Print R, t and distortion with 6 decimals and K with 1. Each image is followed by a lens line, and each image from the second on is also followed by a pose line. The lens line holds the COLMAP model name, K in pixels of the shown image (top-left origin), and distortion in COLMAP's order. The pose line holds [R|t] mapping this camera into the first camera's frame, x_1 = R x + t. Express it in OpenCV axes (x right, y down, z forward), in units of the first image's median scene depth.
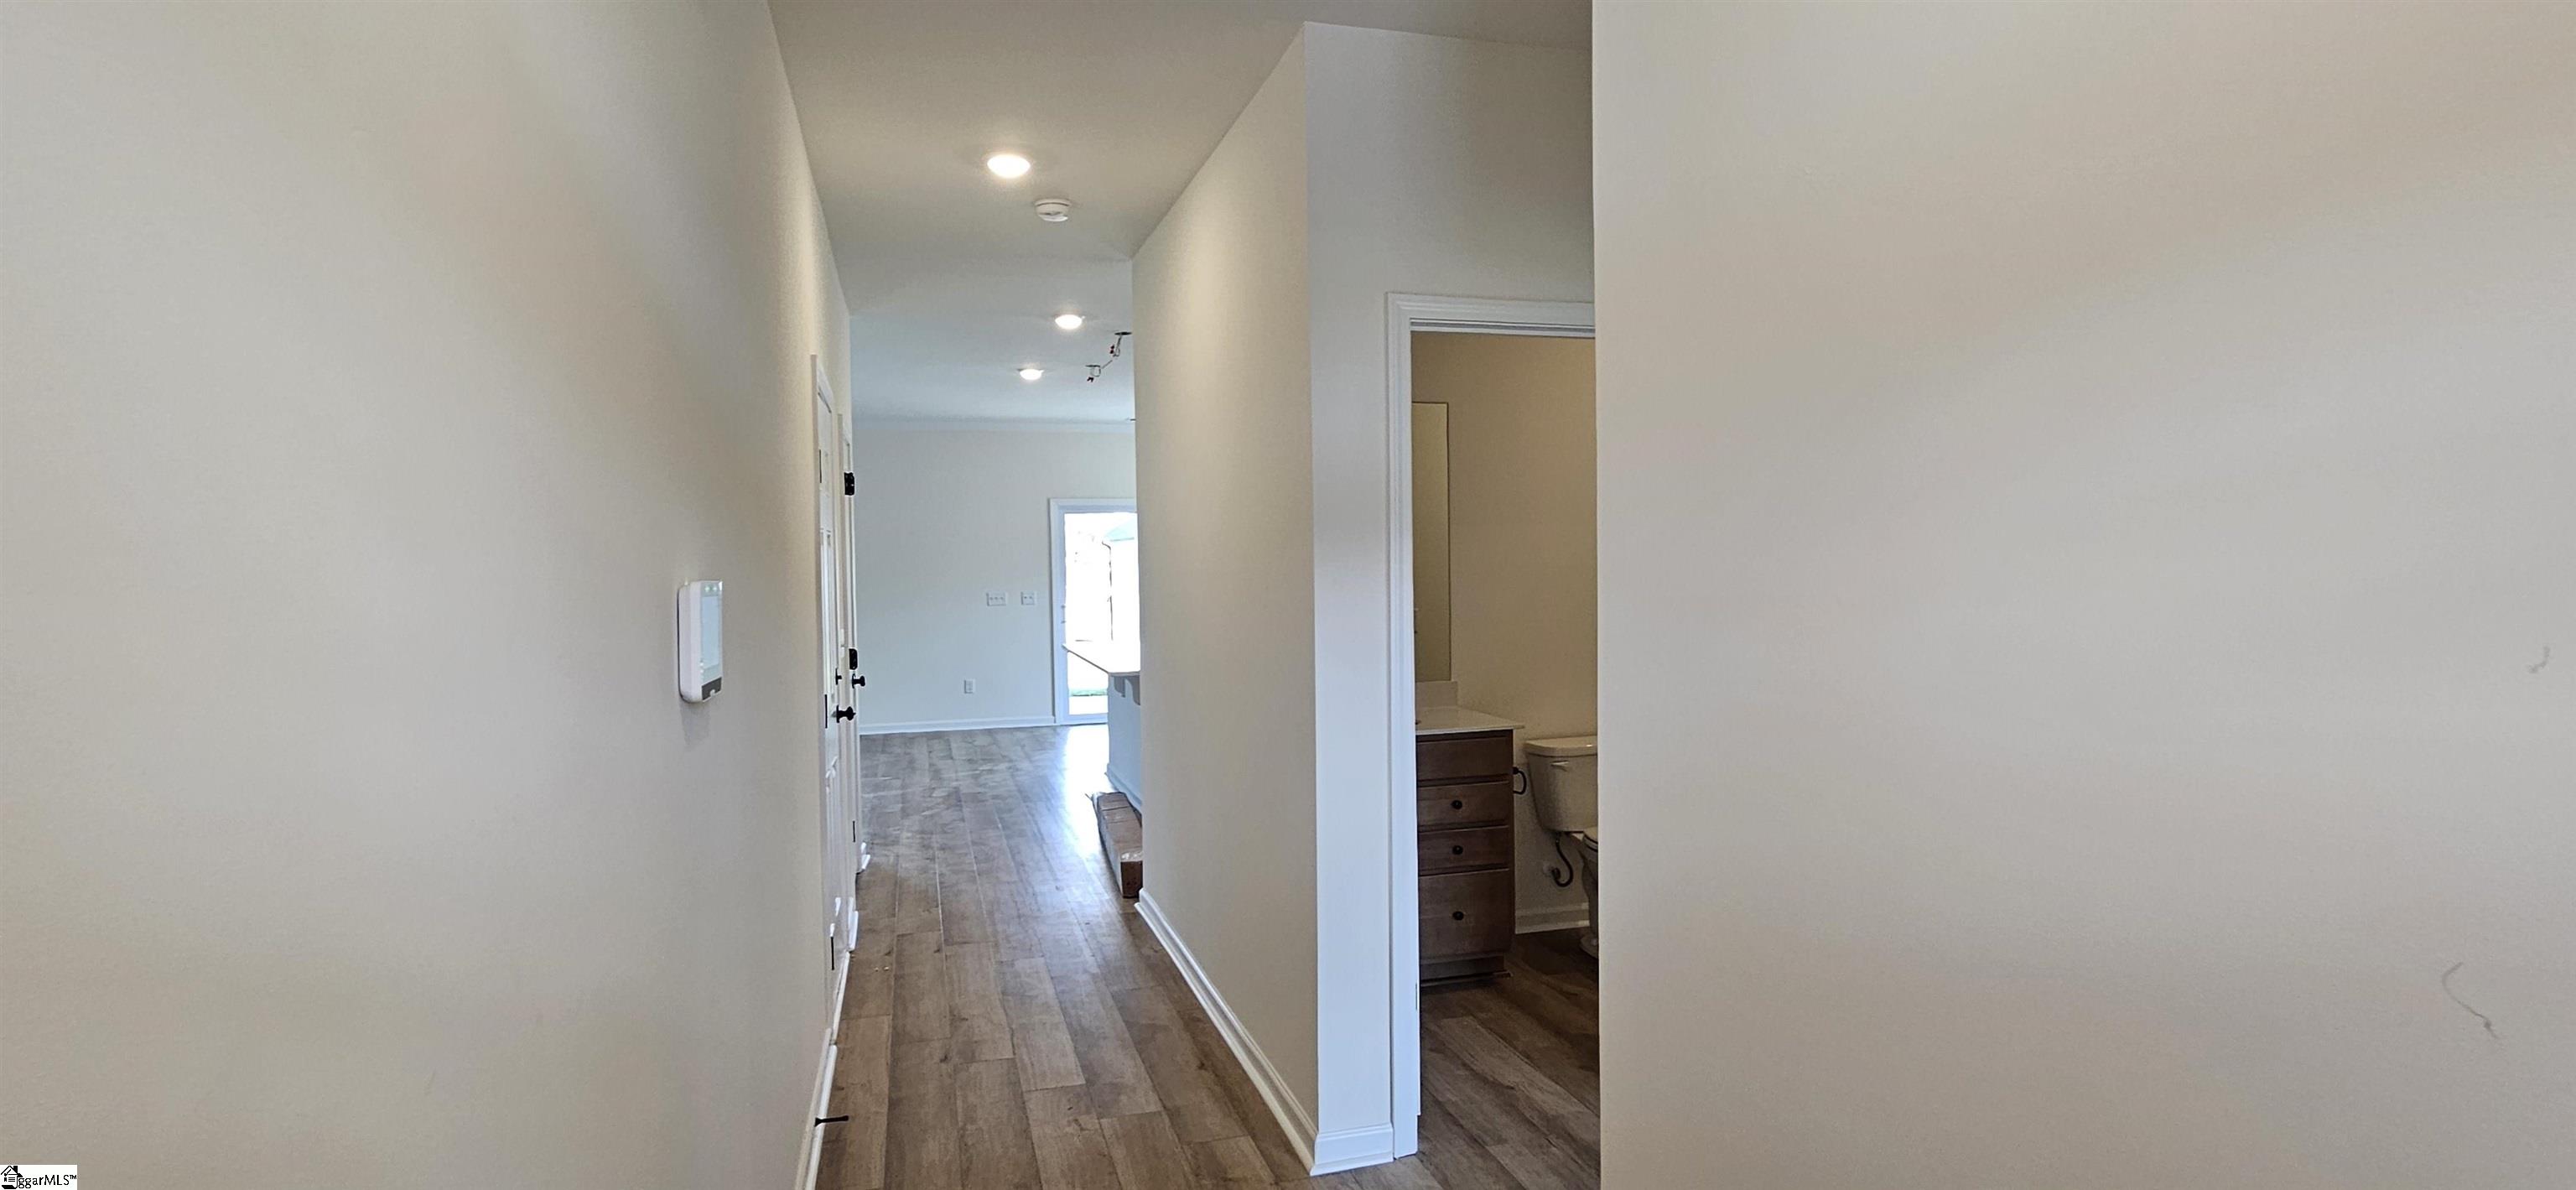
lens RADIAL K [[1072.7, 0, 1280.8], [0, 1072.7, 596.2], [0, 0, 1]] dist [-0.001612, -0.000232]
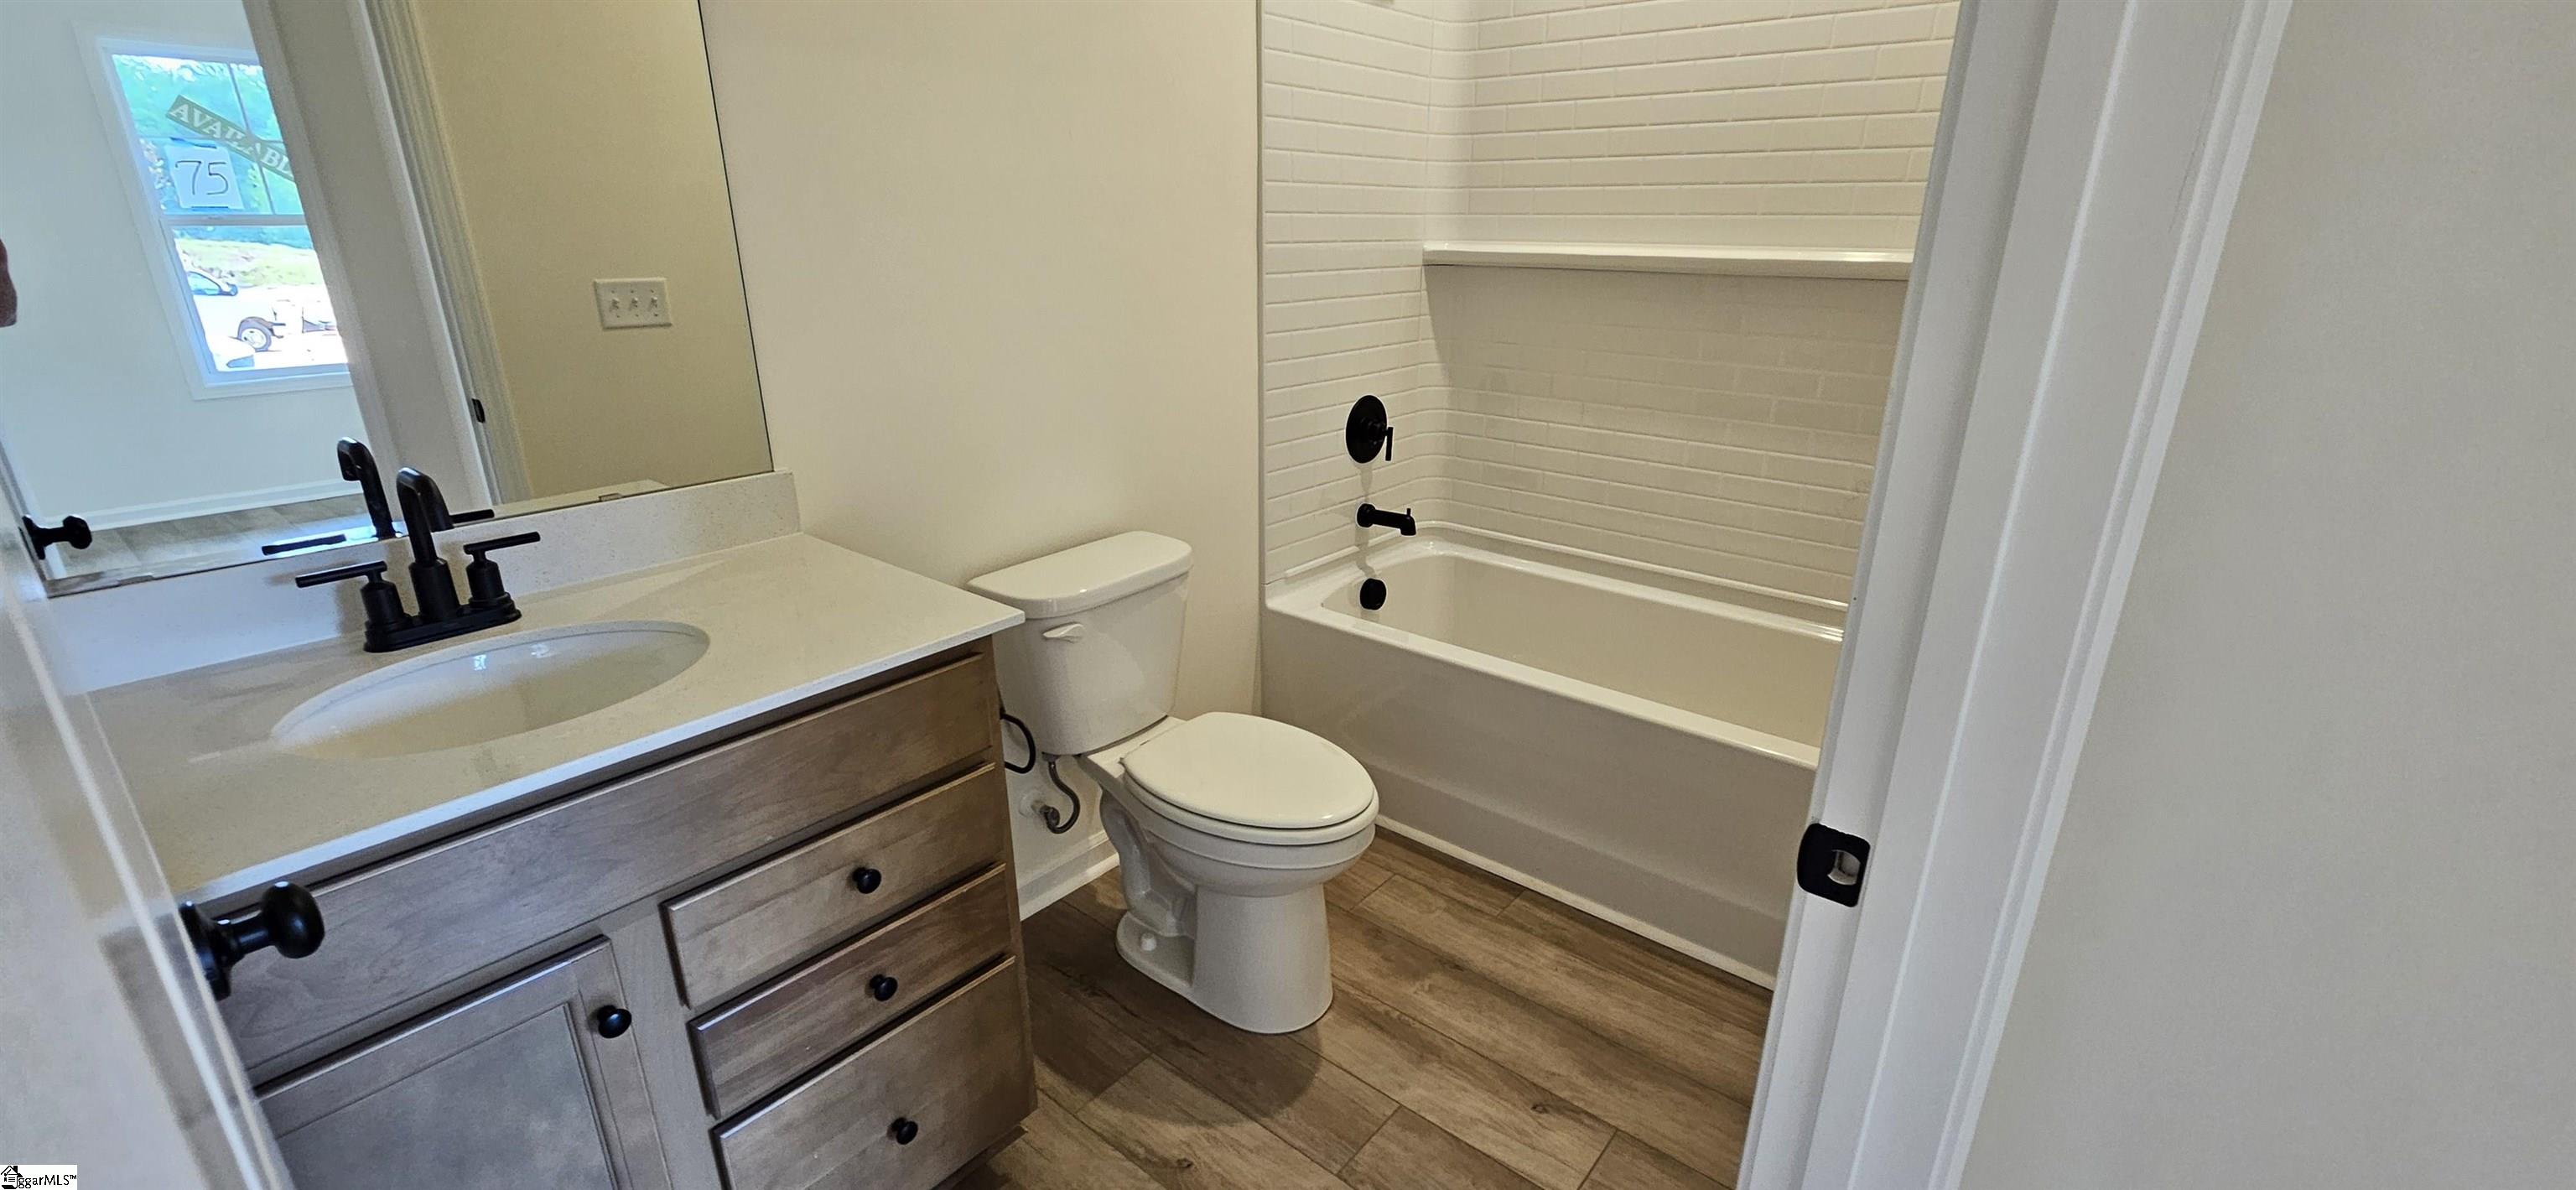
lens RADIAL K [[1072.7, 0, 1280.8], [0, 1072.7, 596.2], [0, 0, 1]] dist [-0.001612, -0.000232]
pose [[0.807281, -0.186945, 0.559776, 0.093915], [-0.004684, 0.946444, 0.322833, -0.001906], [-0.590149, -0.263239, 0.763171, 0.665038]]
